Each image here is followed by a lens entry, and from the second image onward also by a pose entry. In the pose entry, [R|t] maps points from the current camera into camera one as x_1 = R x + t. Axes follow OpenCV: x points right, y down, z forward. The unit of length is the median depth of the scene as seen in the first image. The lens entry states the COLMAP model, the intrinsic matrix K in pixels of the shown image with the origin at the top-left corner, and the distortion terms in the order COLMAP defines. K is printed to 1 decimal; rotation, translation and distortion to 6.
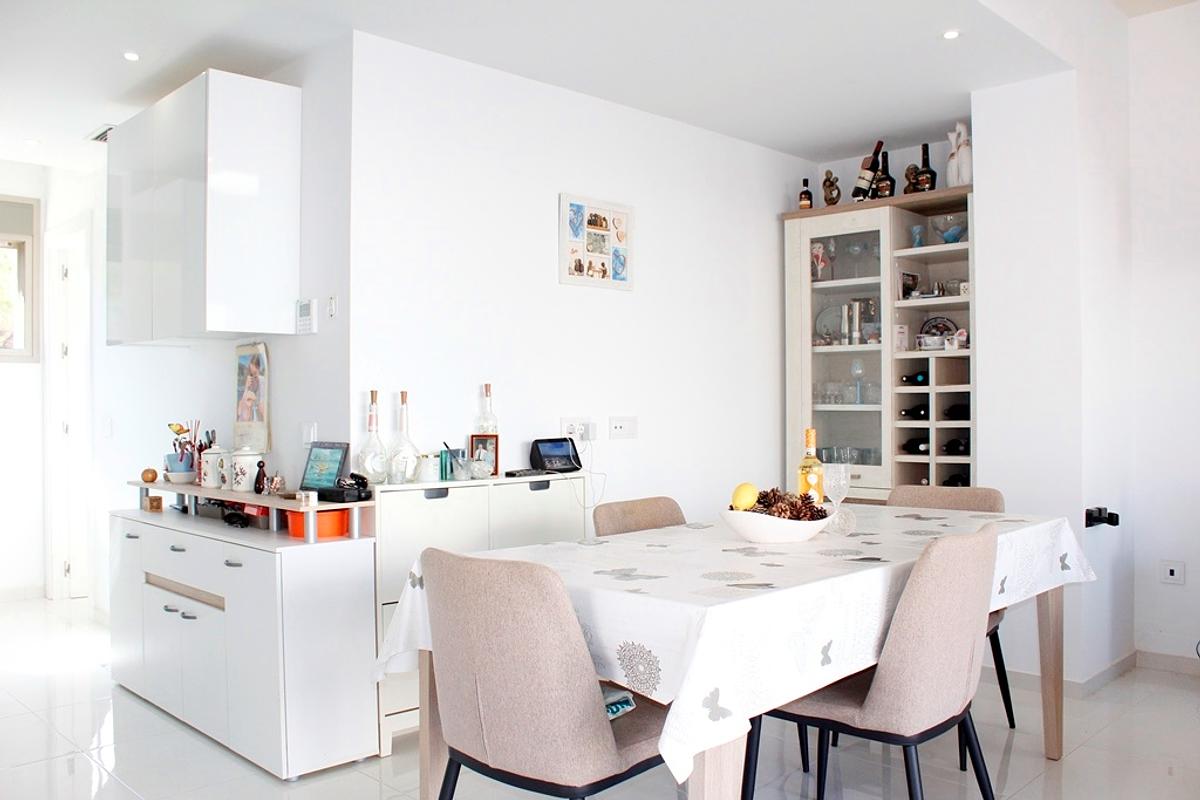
lens RADIAL K [[1007.2, 0, 600.0], [0, 1007.2, 400.0], [0, 0, 1]] dist [-0.158572, 0.139872]
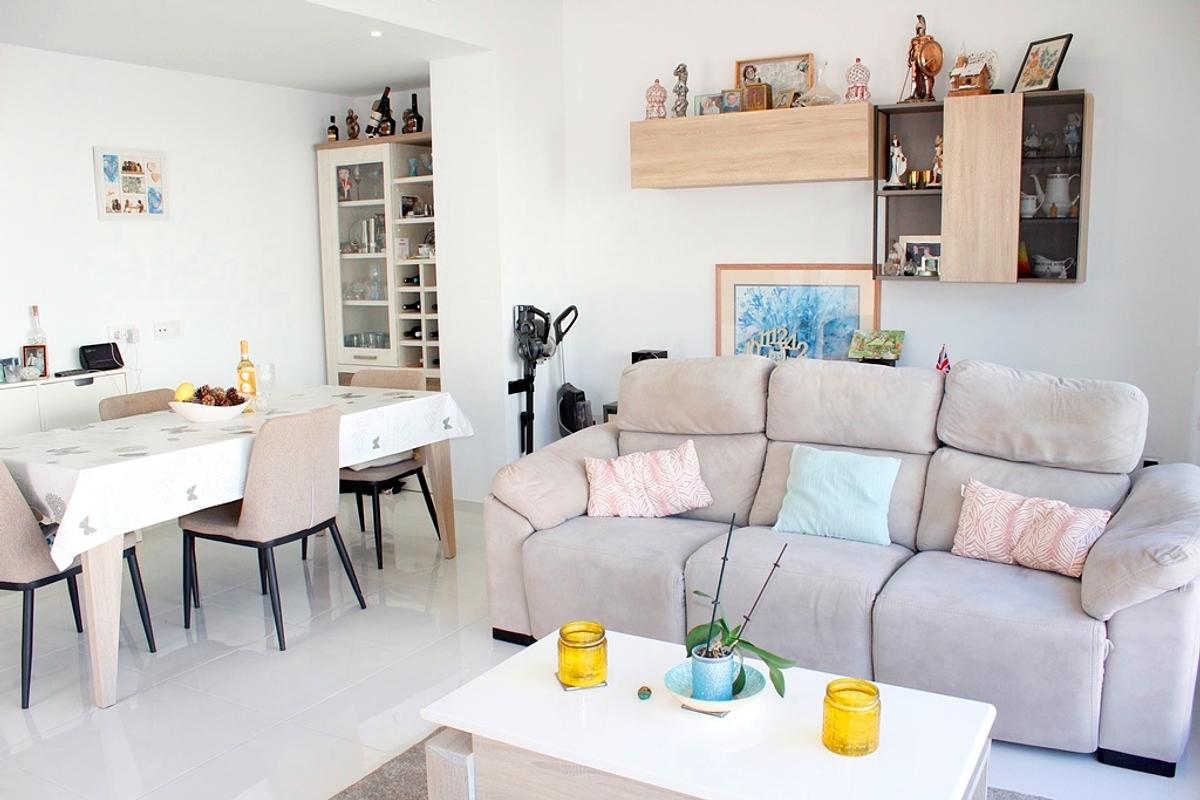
lens RADIAL K [[1007.2, 0, 600.0], [0, 1007.2, 400.0], [0, 0, 1]] dist [-0.158572, 0.139872]
pose [[0.966223, -0.051604, 0.252489, 0.222854], [0.013911, 0.988762, 0.148853, -0.059134], [-0.257333, -0.140312, 0.956082, -0.324161]]
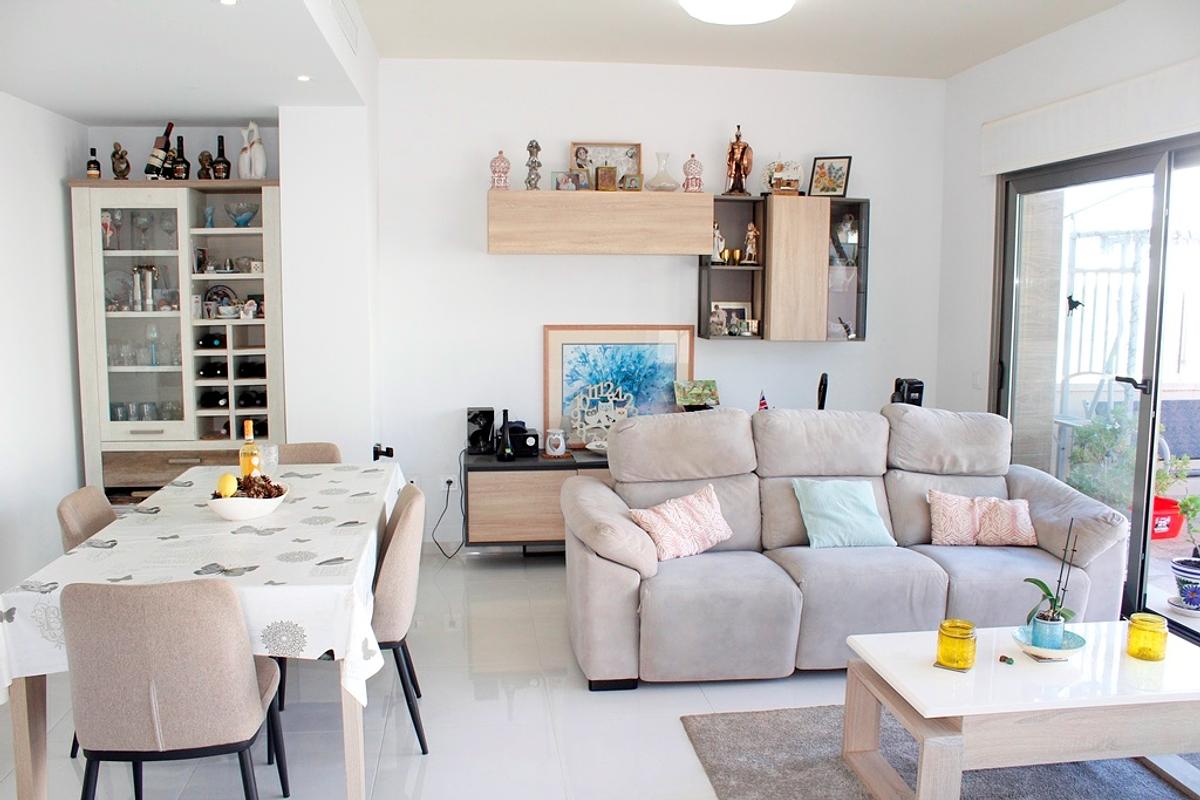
lens RADIAL K [[1007.2, 0, 600.0], [0, 1007.2, 400.0], [0, 0, 1]] dist [-0.158572, 0.139872]
pose [[0.615350, -0.082244, 0.783952, -0.310113], [-0.008746, 0.993768, 0.111122, -0.088169], [-0.788206, -0.075235, 0.610796, -0.054206]]
